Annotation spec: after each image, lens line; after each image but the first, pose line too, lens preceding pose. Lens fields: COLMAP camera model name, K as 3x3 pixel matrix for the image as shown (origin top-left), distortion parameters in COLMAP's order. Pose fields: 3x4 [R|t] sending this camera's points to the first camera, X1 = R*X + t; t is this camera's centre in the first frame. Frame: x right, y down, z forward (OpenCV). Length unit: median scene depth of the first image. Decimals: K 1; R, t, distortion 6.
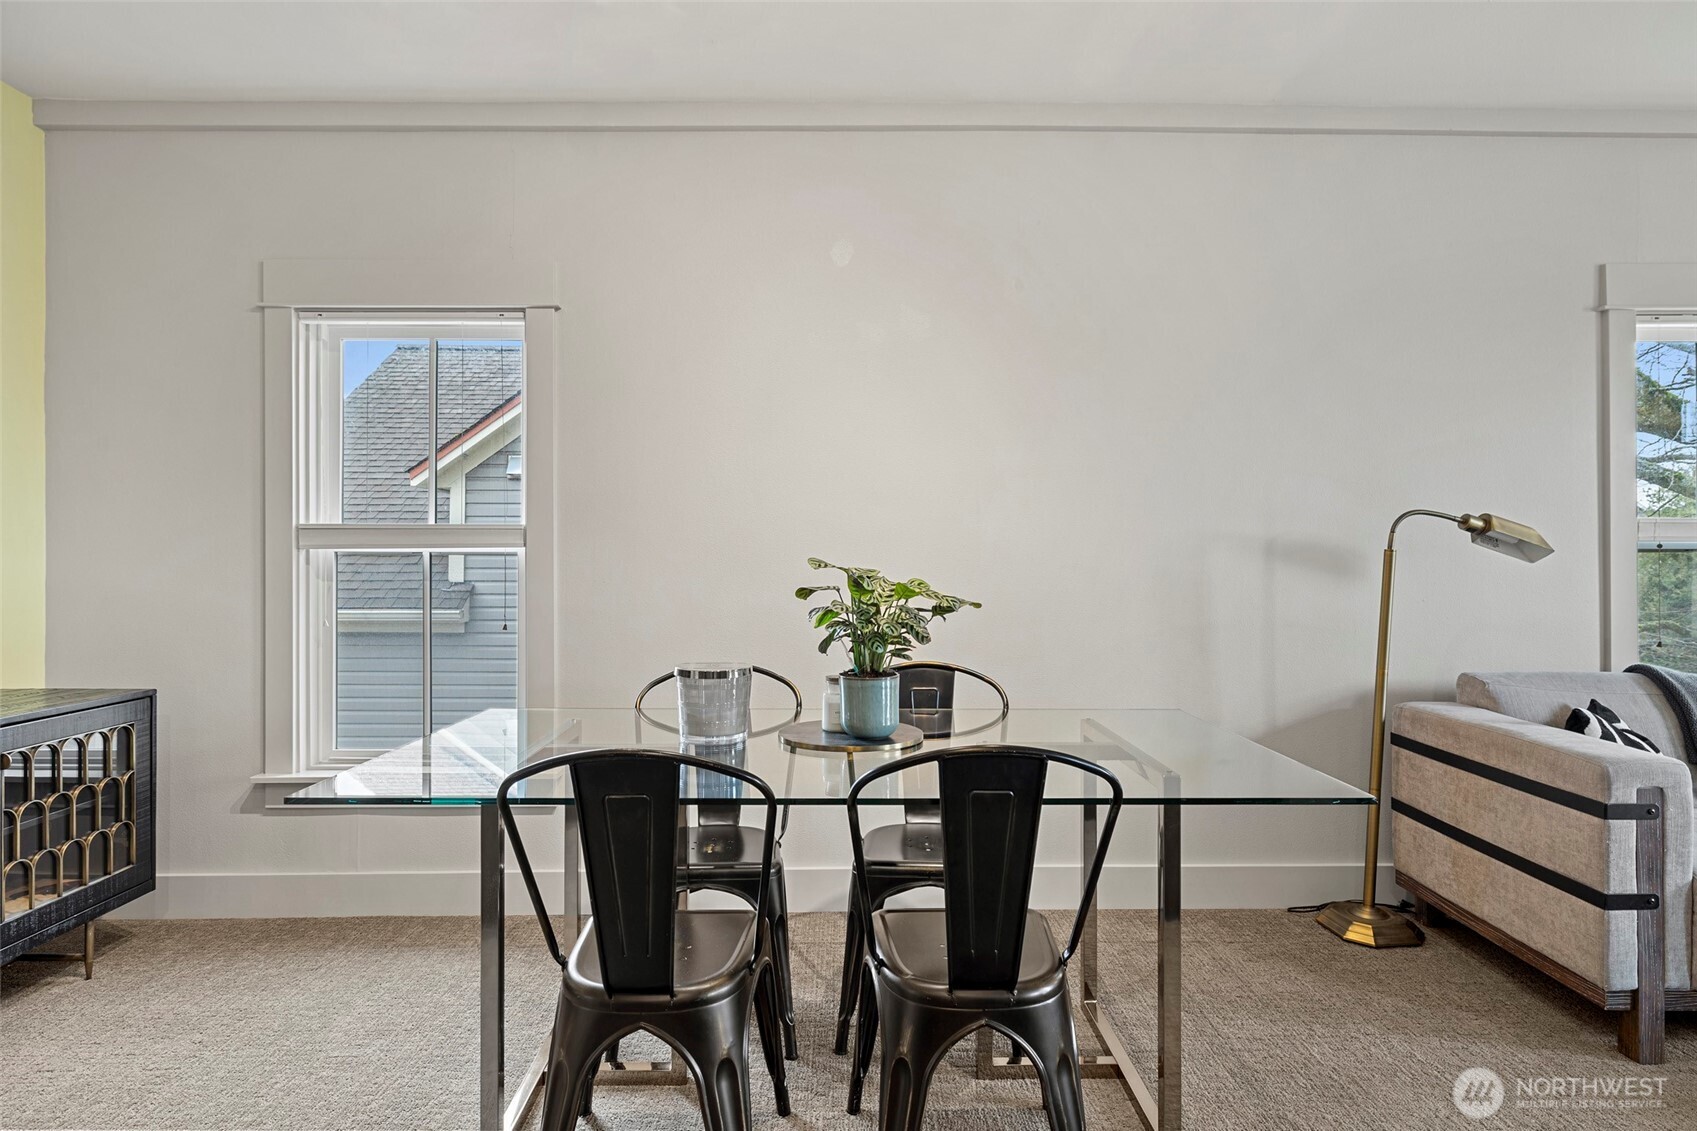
lens RADIAL K [[932.2, 0, 849.2], [0, 932.2, 565.3], [0, 0, 1]] dist [-0.002555, 0.000070]
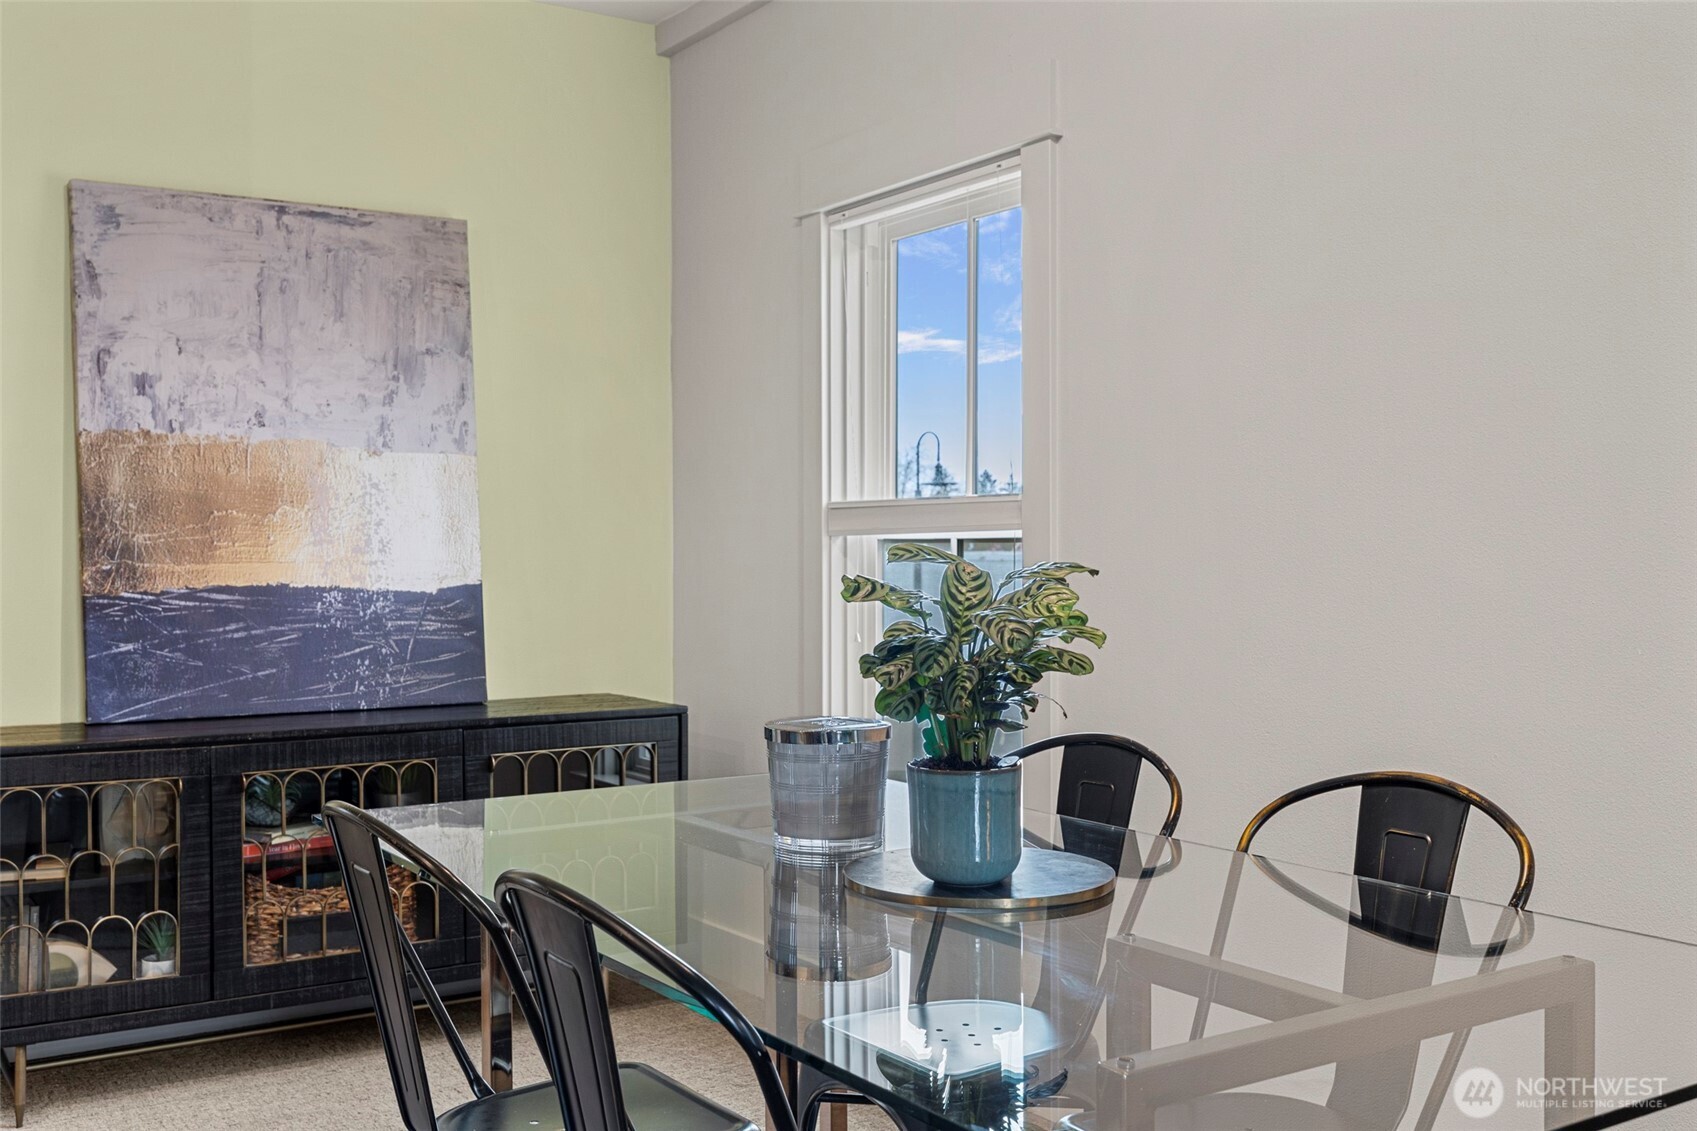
lens RADIAL K [[1647.3, 0, 853.7], [0, 1647.3, 581.1], [0, 0, 1]] dist [-0.004588, 0.000000]
pose [[0.544119, 0.012997, -0.838908, 0.640373], [-0.001933, 0.999897, 0.014237, -0.000180], [0.839006, -0.006125, 0.544088, 0.369690]]
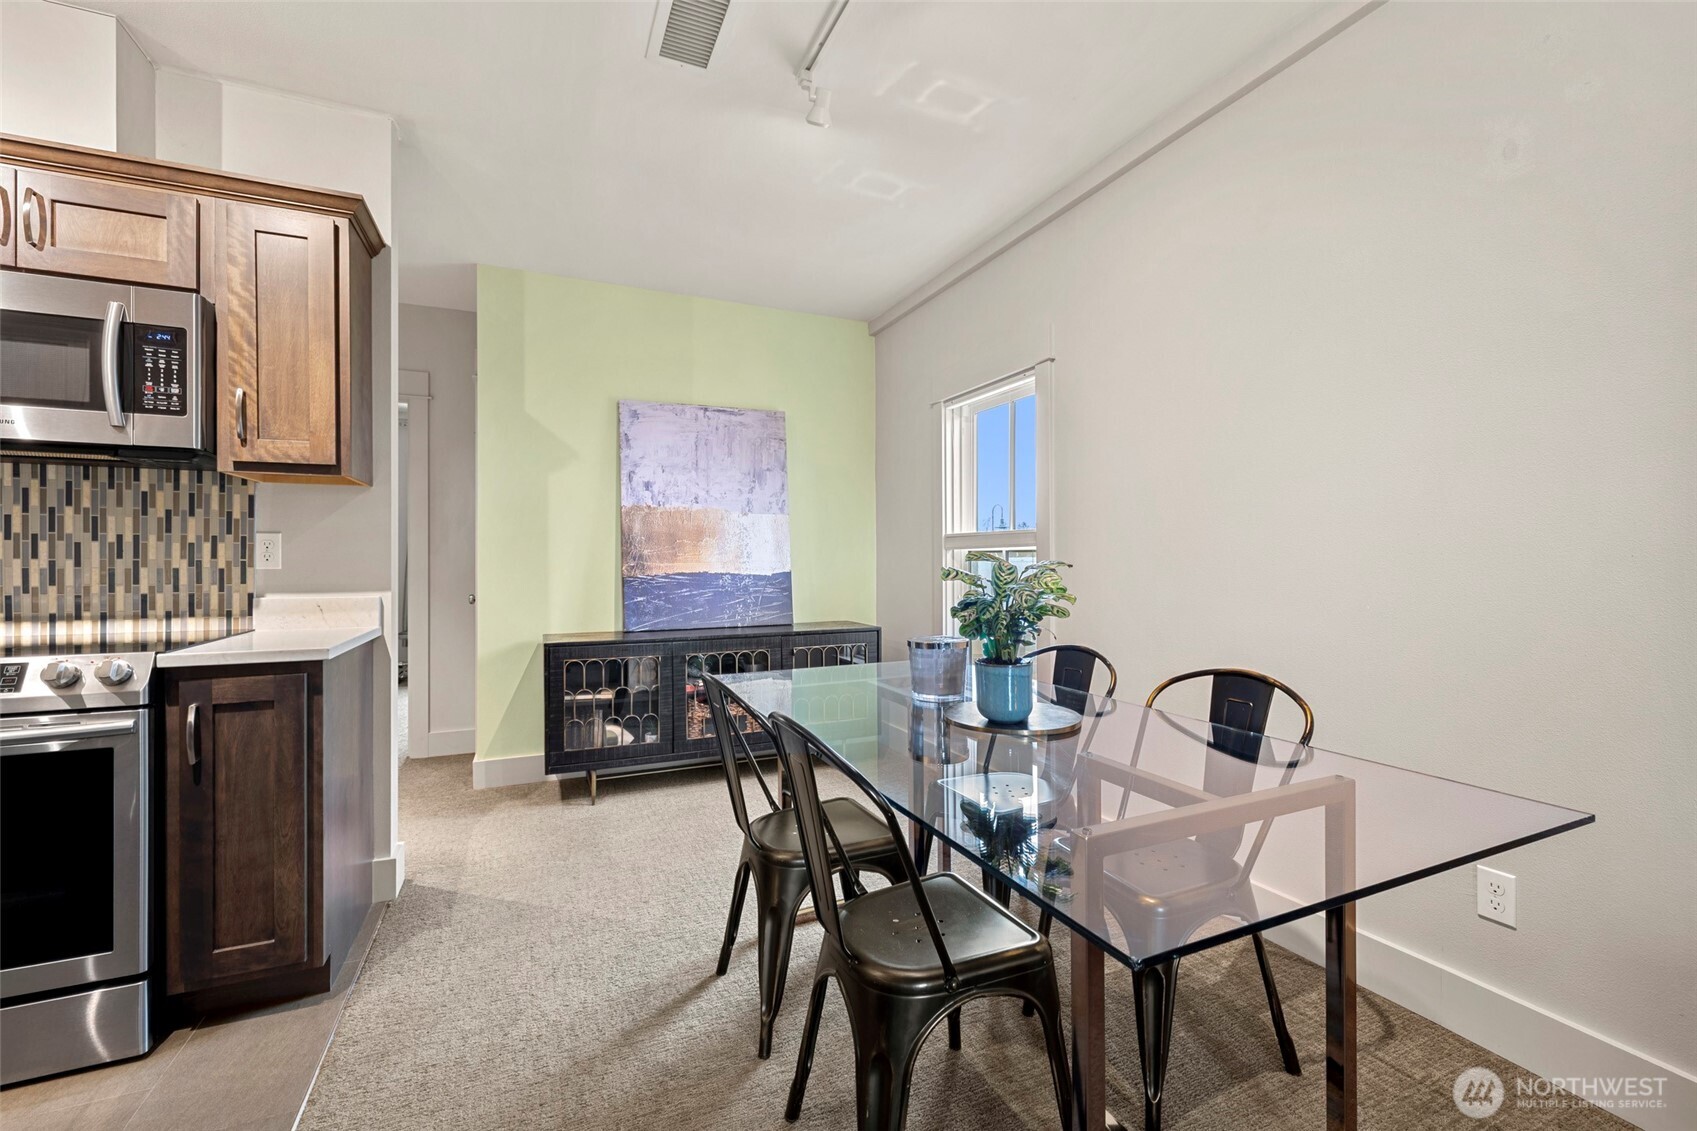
lens RADIAL K [[713.5, 0, 847.4], [0, 713.5, 560.3], [0, 0, 1]] dist [-0.000514, 0.000197]
pose [[0.400970, 0.000279, -0.916091, 0.581436], [0.000105, 1.000000, 0.000350, 0.000724], [0.916091, -0.000236, 0.400970, 0.426256]]
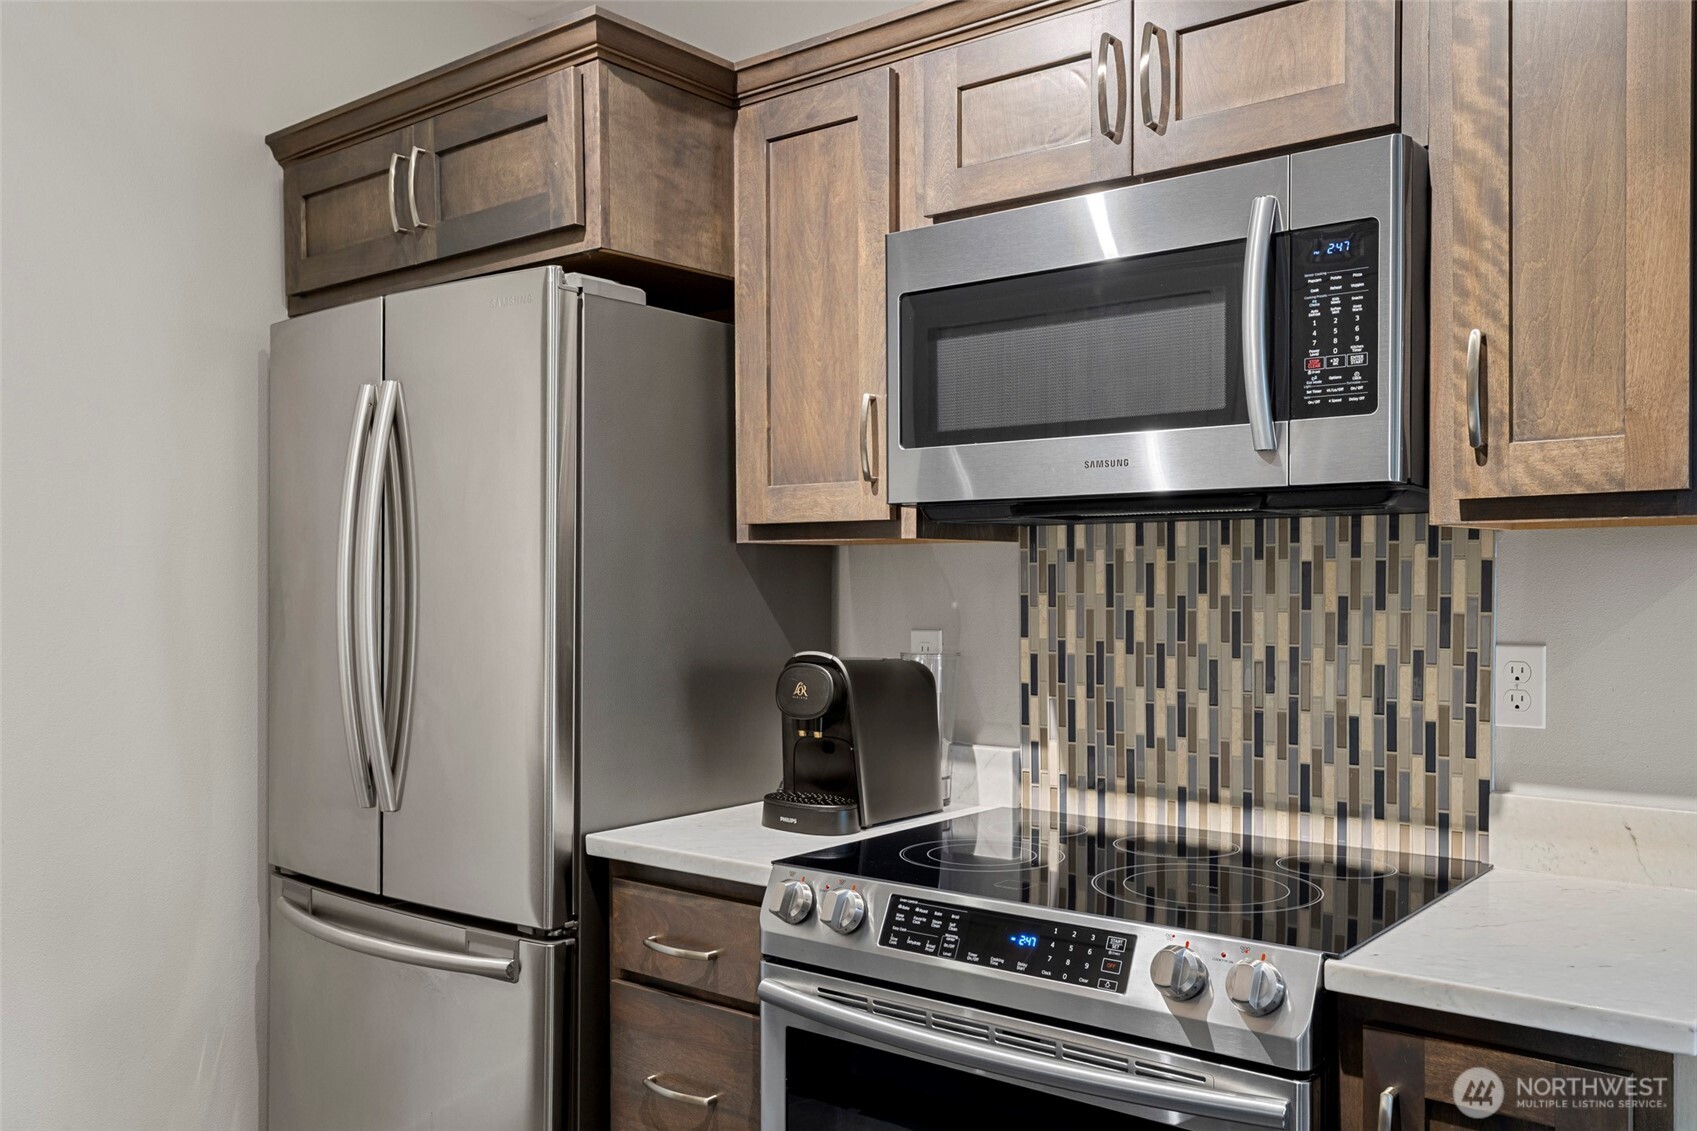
lens RADIAL K [[1401.5, 0, 834.9], [0, 1401.5, 616.6], [0, 0, 1]] dist [0.006450, 0.001103]
pose [[-0.636955, 0.022449, -0.770574, 0.292020], [0.005063, 0.999676, 0.024939, -0.072531], [0.770885, 0.011984, -0.636862, 0.316247]]
